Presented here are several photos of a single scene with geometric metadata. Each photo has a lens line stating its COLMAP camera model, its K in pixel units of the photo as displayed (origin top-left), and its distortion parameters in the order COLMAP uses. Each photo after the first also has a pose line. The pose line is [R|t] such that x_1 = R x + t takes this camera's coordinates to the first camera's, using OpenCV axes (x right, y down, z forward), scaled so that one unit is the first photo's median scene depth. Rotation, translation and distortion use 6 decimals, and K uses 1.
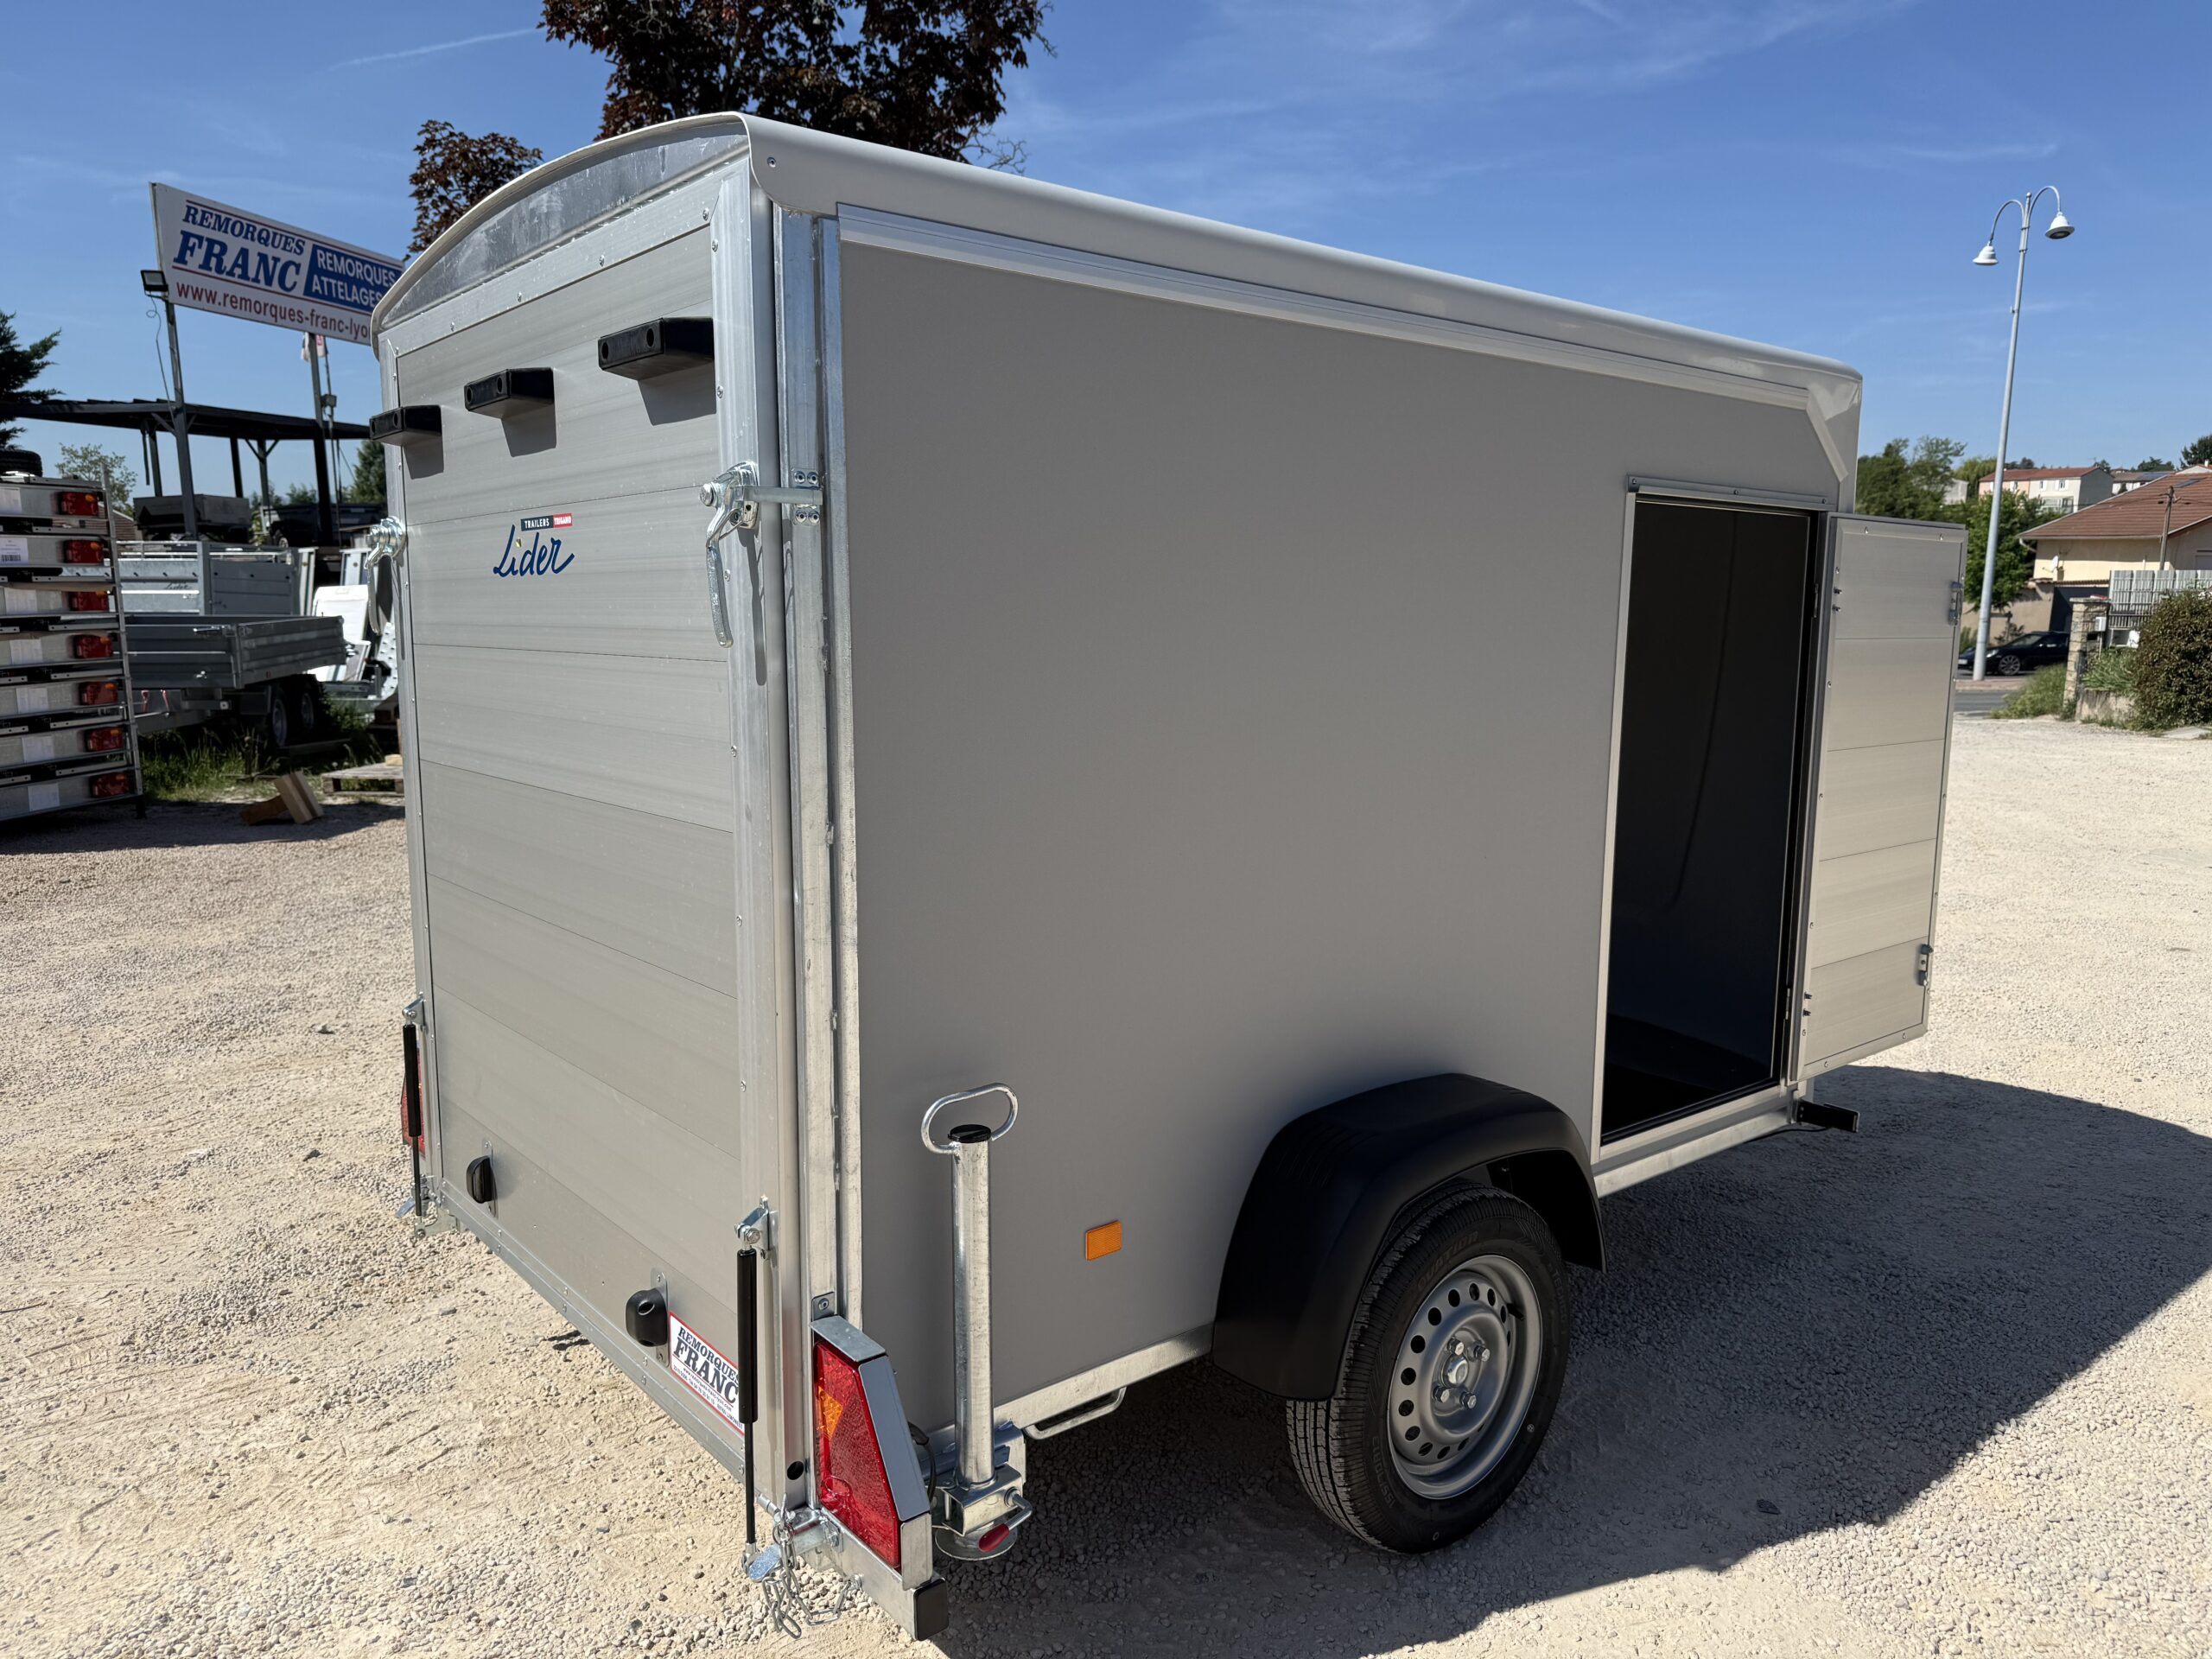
lens RADIAL K [[1560.3, 0, 1108.0], [0, 1560.3, 825.6], [0, 0, 1]] dist [0.012727, -0.019865]
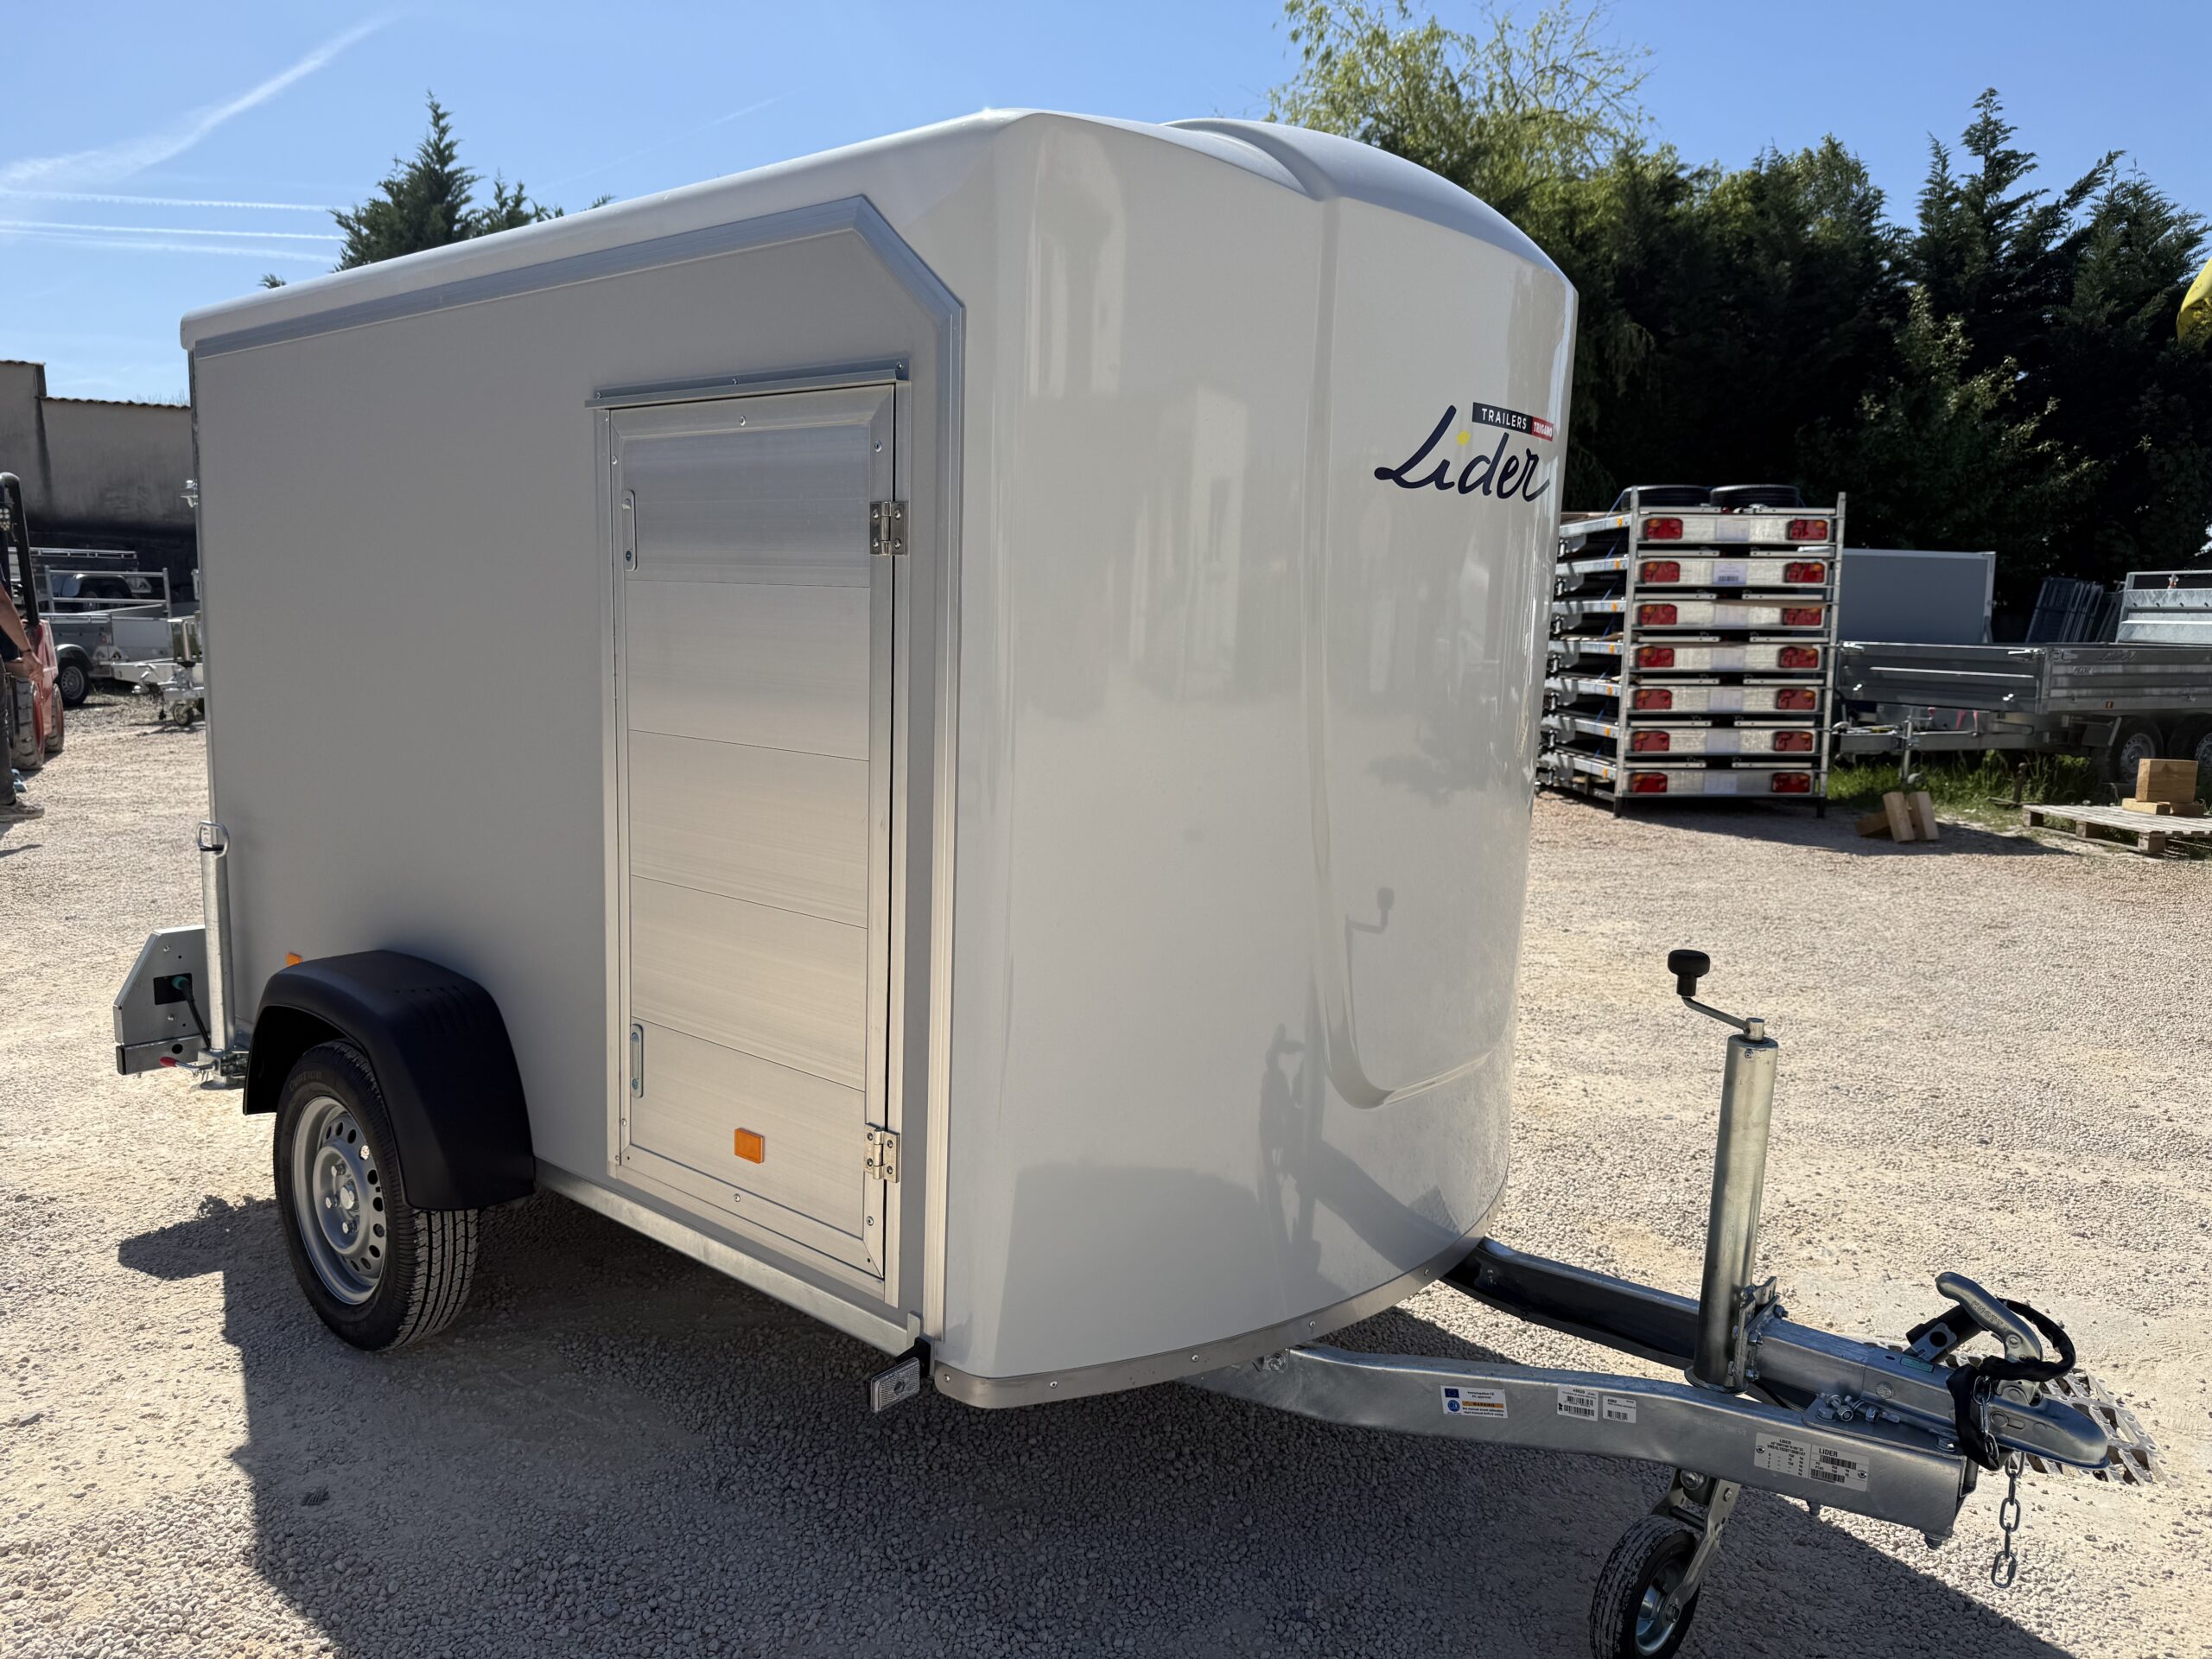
lens RADIAL K [[1560.3, 0, 1113.2], [0, 1560.3, 835.6], [0, 0, 1]] dist [0.012727, -0.019865]
pose [[0.159864, 0.138095, -0.977432, 0.394556], [-0.163602, 0.980180, 0.111725, -0.037225], [0.973488, 0.142049, 0.179288, 0.363213]]
